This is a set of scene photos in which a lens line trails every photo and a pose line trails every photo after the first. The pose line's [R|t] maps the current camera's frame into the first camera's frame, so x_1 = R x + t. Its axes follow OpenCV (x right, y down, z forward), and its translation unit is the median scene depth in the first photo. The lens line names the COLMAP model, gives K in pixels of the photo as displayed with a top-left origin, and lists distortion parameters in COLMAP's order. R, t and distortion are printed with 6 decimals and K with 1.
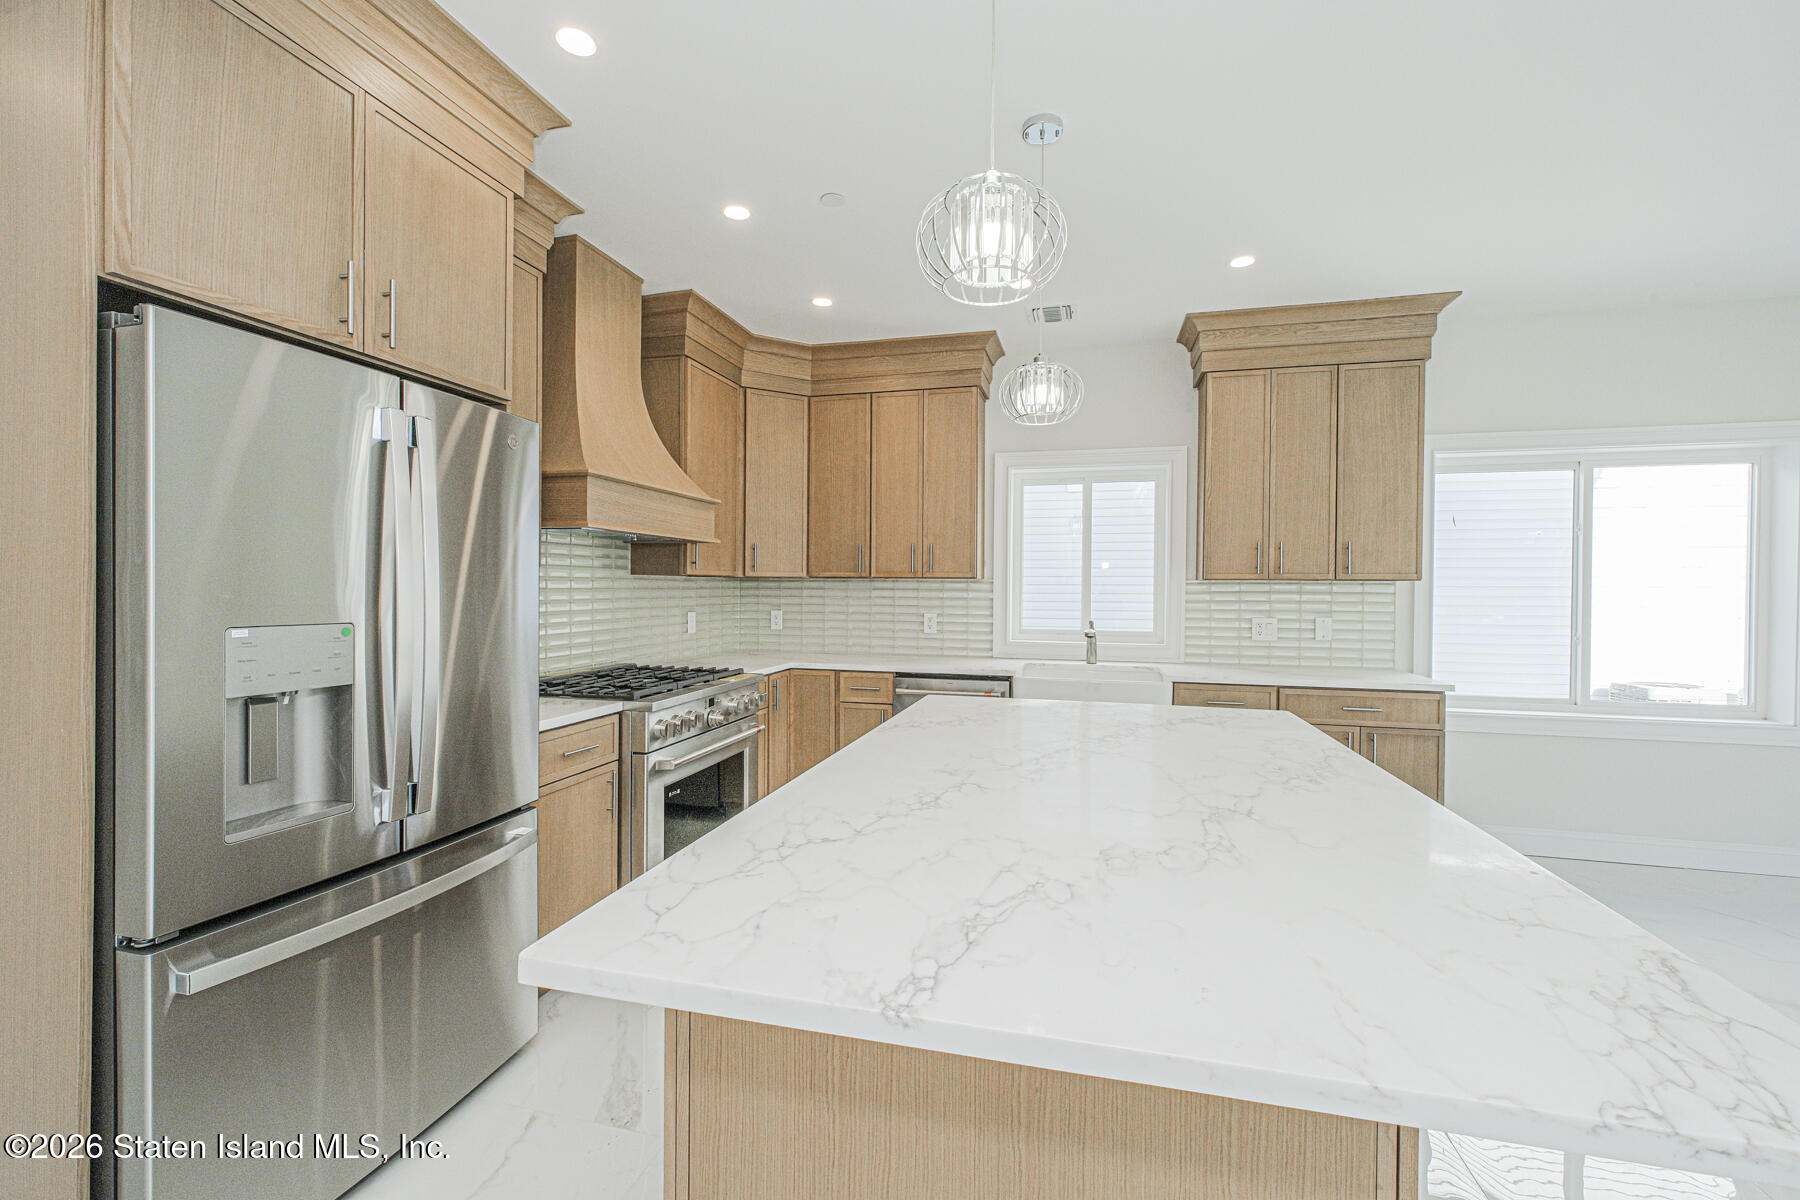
lens RADIAL K [[766.1, 0, 892.9], [0, 766.1, 588.2], [0, 0, 1]] dist [0.003209, 0.000361]
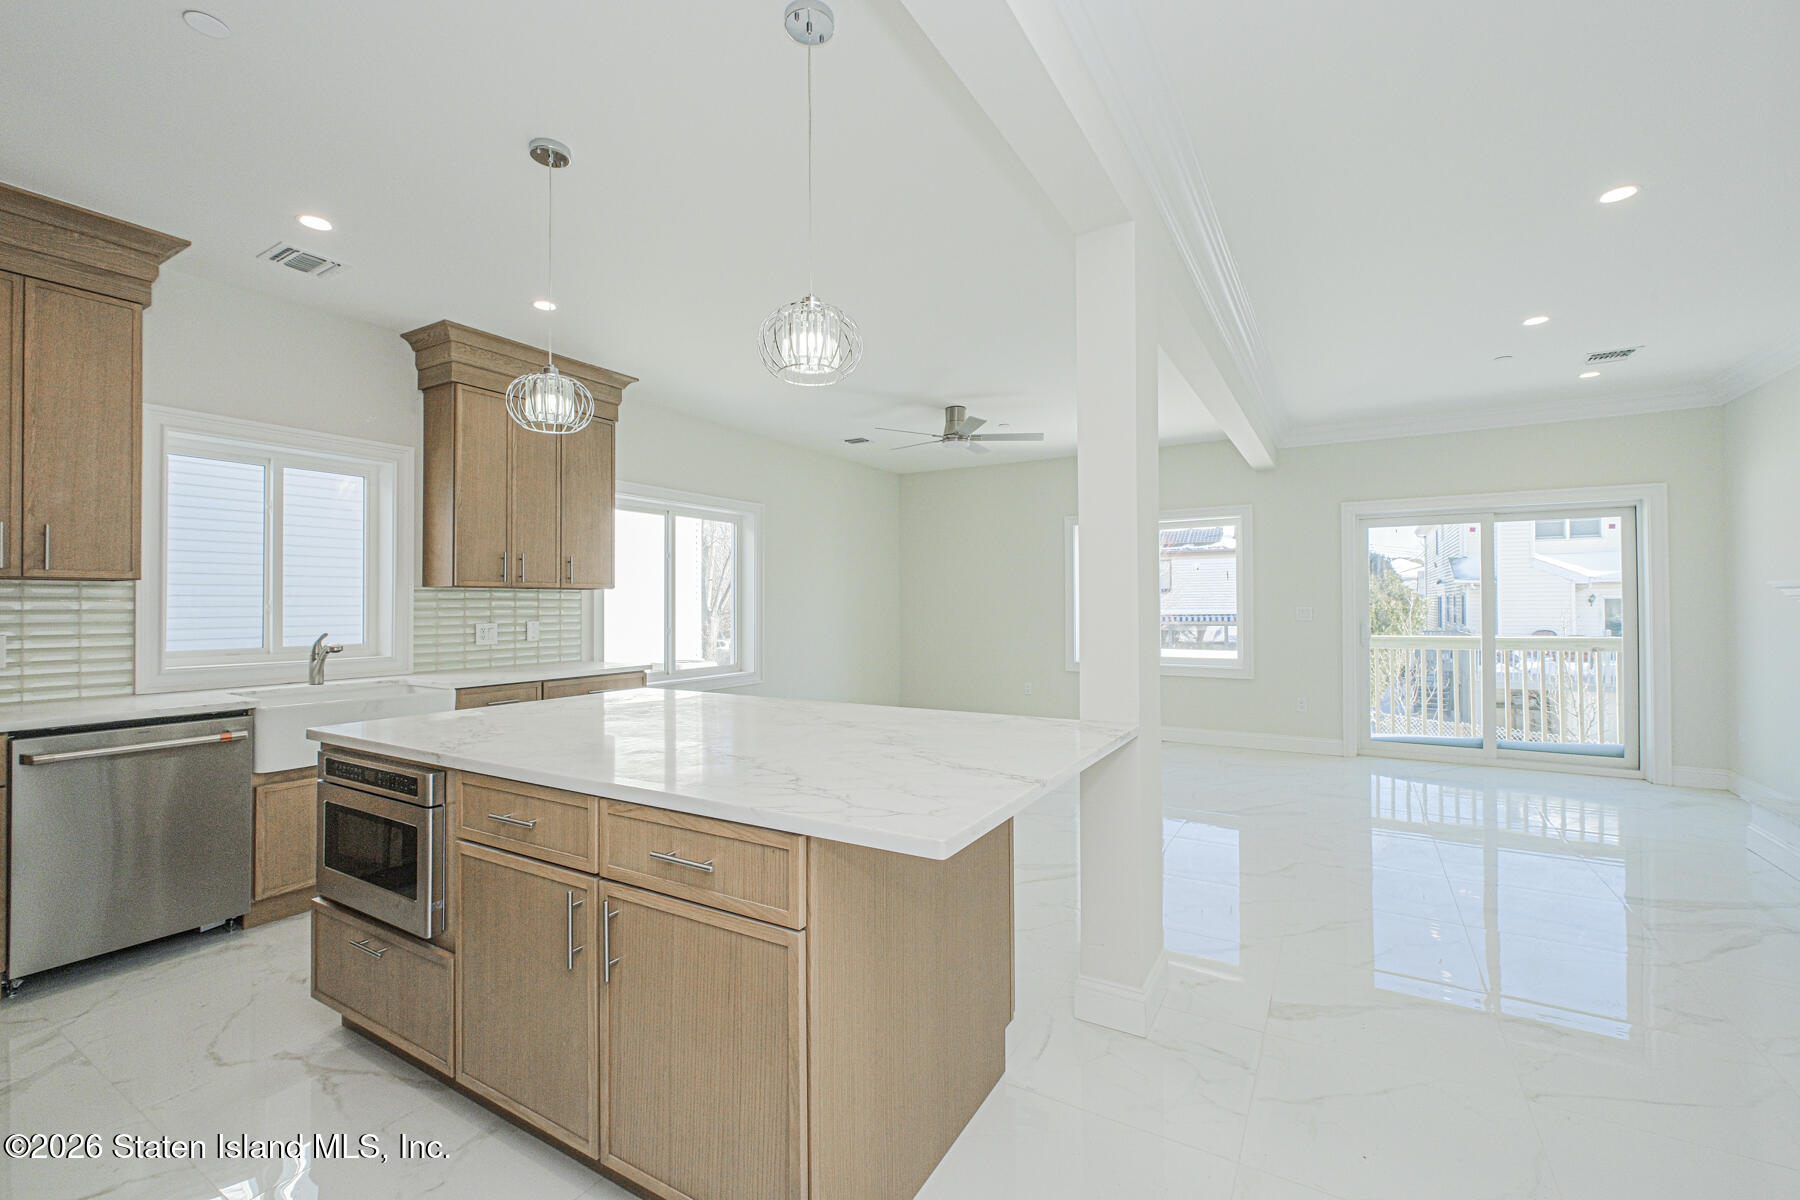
lens RADIAL K [[766.1, 0, 891.6], [0, 766.1, 602.5], [0, 0, 1]] dist [0.003209, 0.000361]
pose [[0.275740, -0.007732, 0.961201, -0.394531], [0.001321, 0.999970, 0.007665, 0.002257], [-0.961231, -0.000843, 0.275741, 0.159942]]
